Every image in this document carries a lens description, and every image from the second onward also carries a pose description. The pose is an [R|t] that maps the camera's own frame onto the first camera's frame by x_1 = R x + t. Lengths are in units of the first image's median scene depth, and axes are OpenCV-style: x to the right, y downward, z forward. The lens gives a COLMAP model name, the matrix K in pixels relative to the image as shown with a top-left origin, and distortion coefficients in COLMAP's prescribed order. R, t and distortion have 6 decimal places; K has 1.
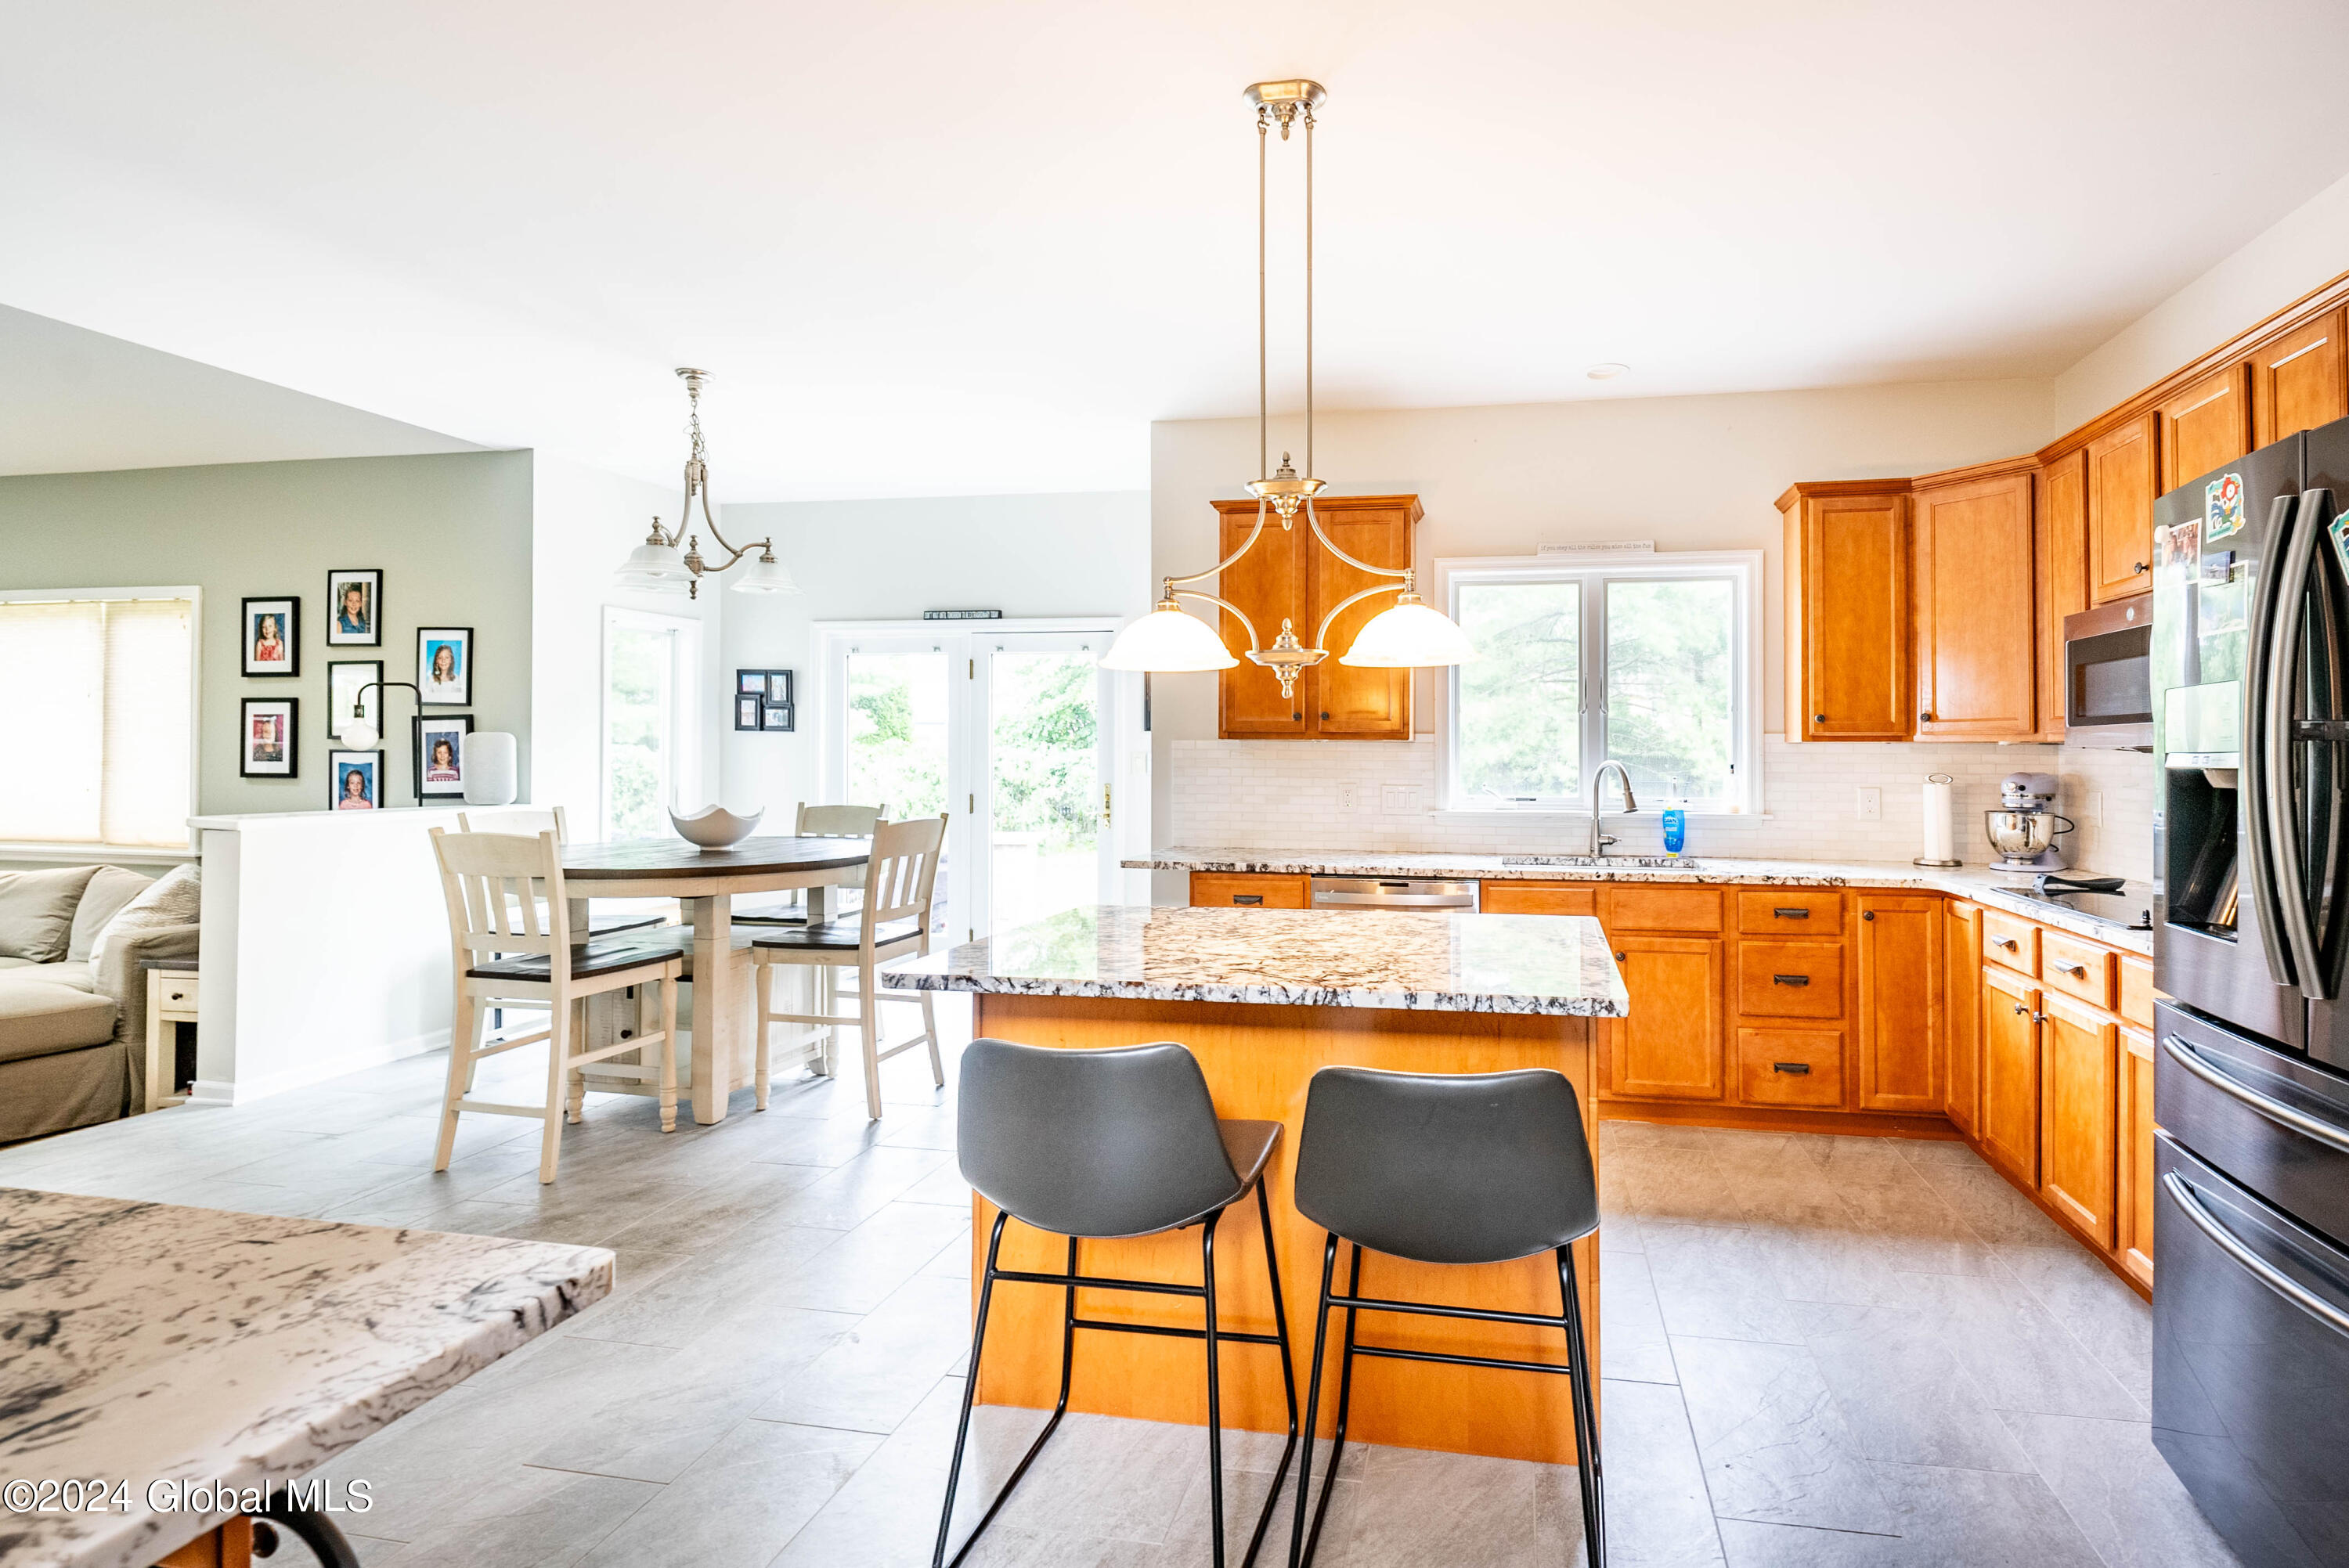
lens RADIAL K [[1024.5, 0, 1178.4], [0, 1024.5, 740.6], [0, 0, 1]] dist [-0.003289, -0.000432]
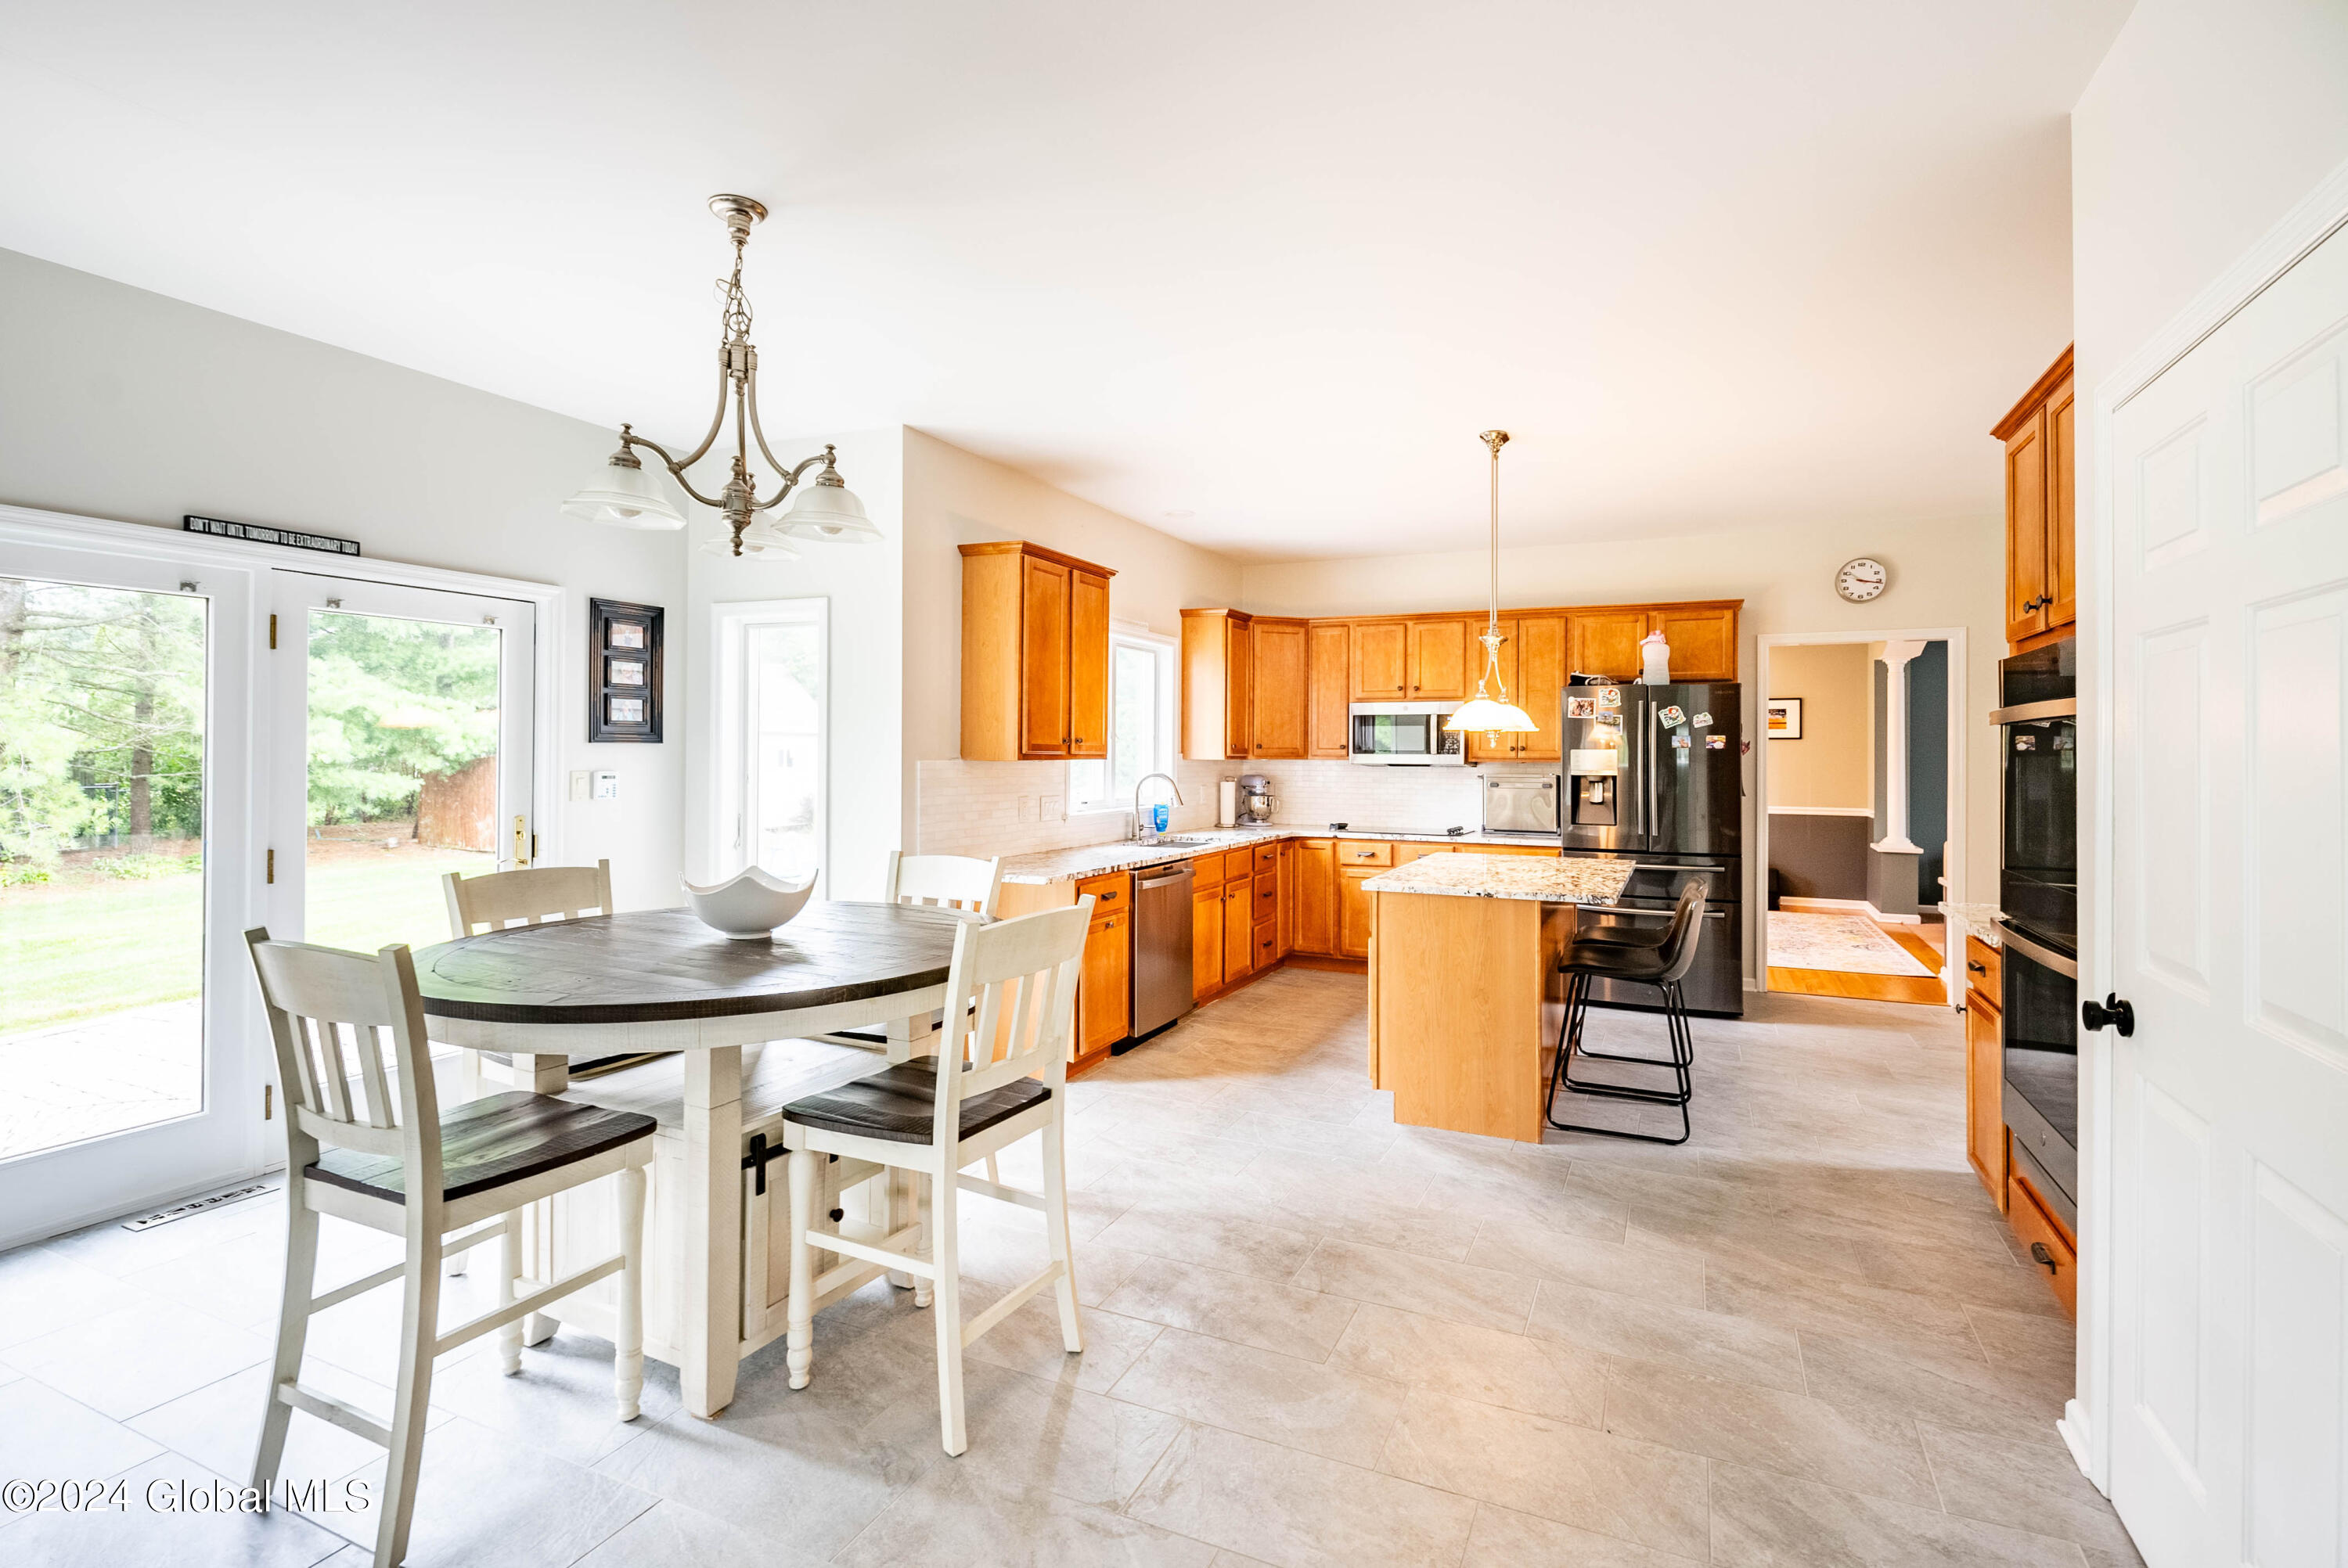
lens RADIAL K [[1082.3, 0, 1237.0], [0, 1082.3, 745.1], [0, 0, 1]] dist [0.001140, 0.000007]
pose [[0.230280, 0.003547, 0.973118, -0.791940], [-0.014476, 0.999895, -0.000219, -0.016716], [-0.973017, -0.014037, 0.230307, 0.396097]]
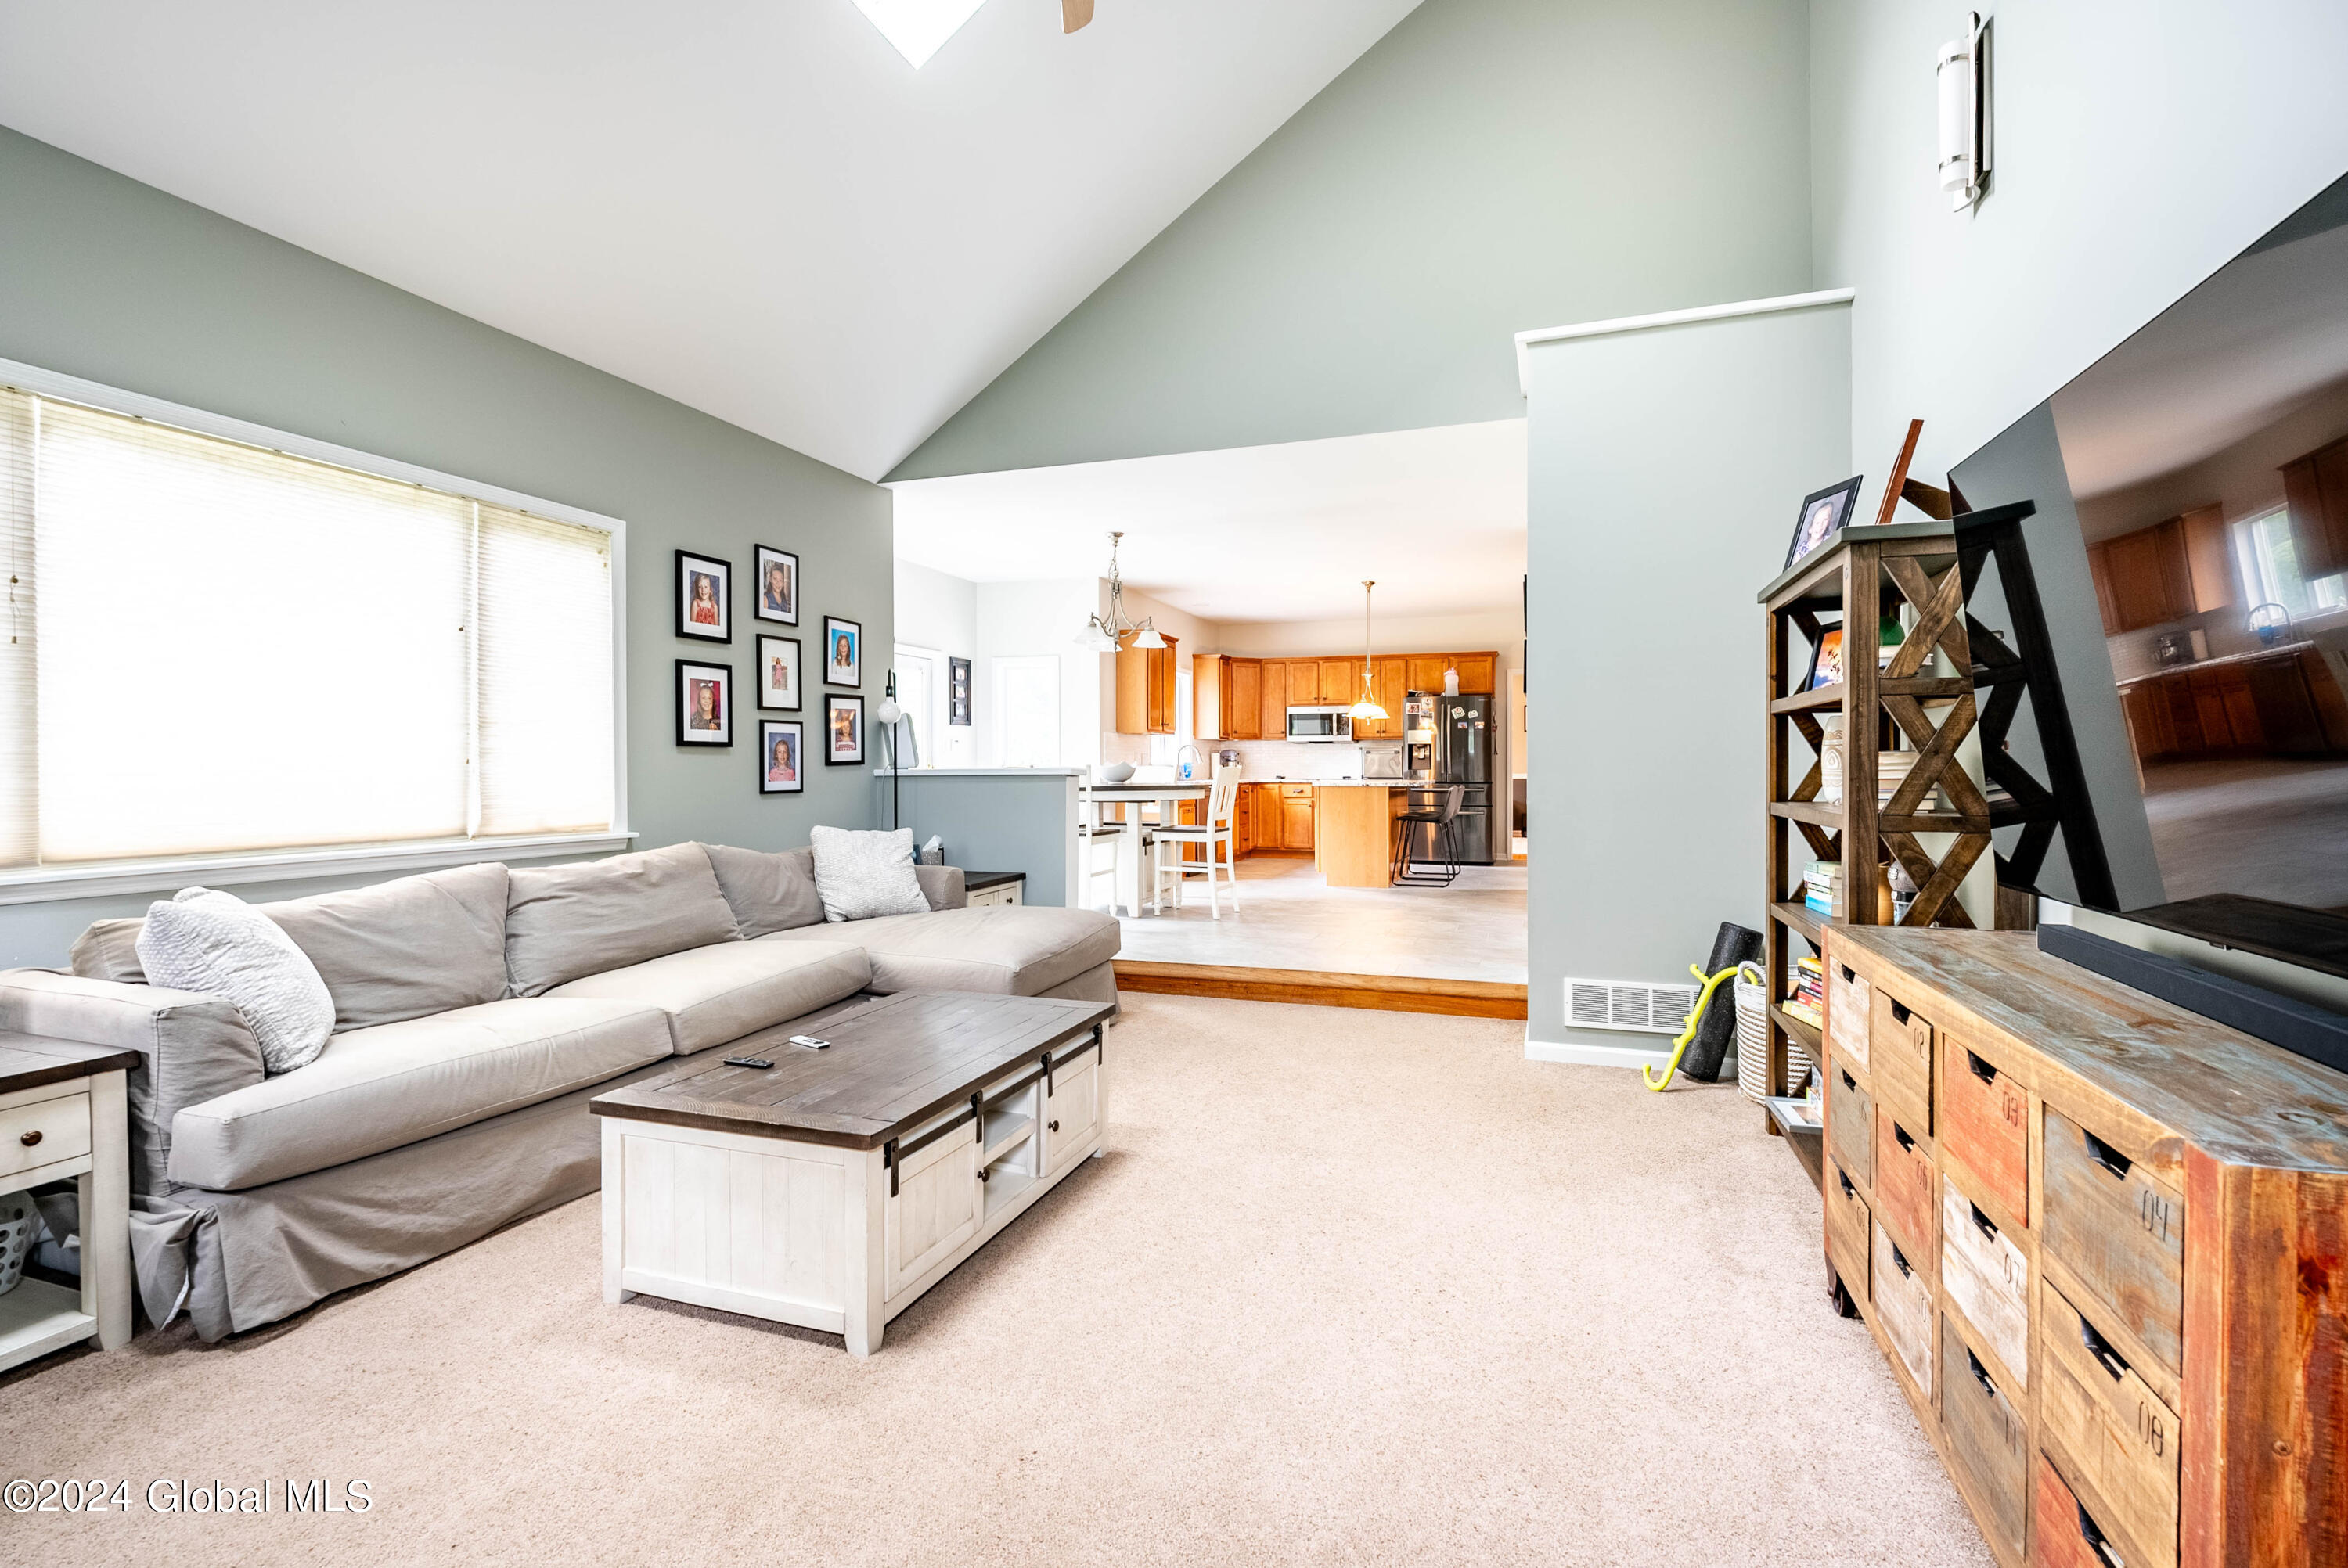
lens RADIAL K [[1073.5, 0, 1166.3], [0, 1073.5, 757.1], [0, 0, 1]] dist [-0.001315, -0.000309]
pose [[0.181582, 0.003102, 0.983371, -1.819297], [-0.008803, 0.999960, -0.001528, 0.044452], [-0.983336, -0.008380, 0.181602, 0.402193]]
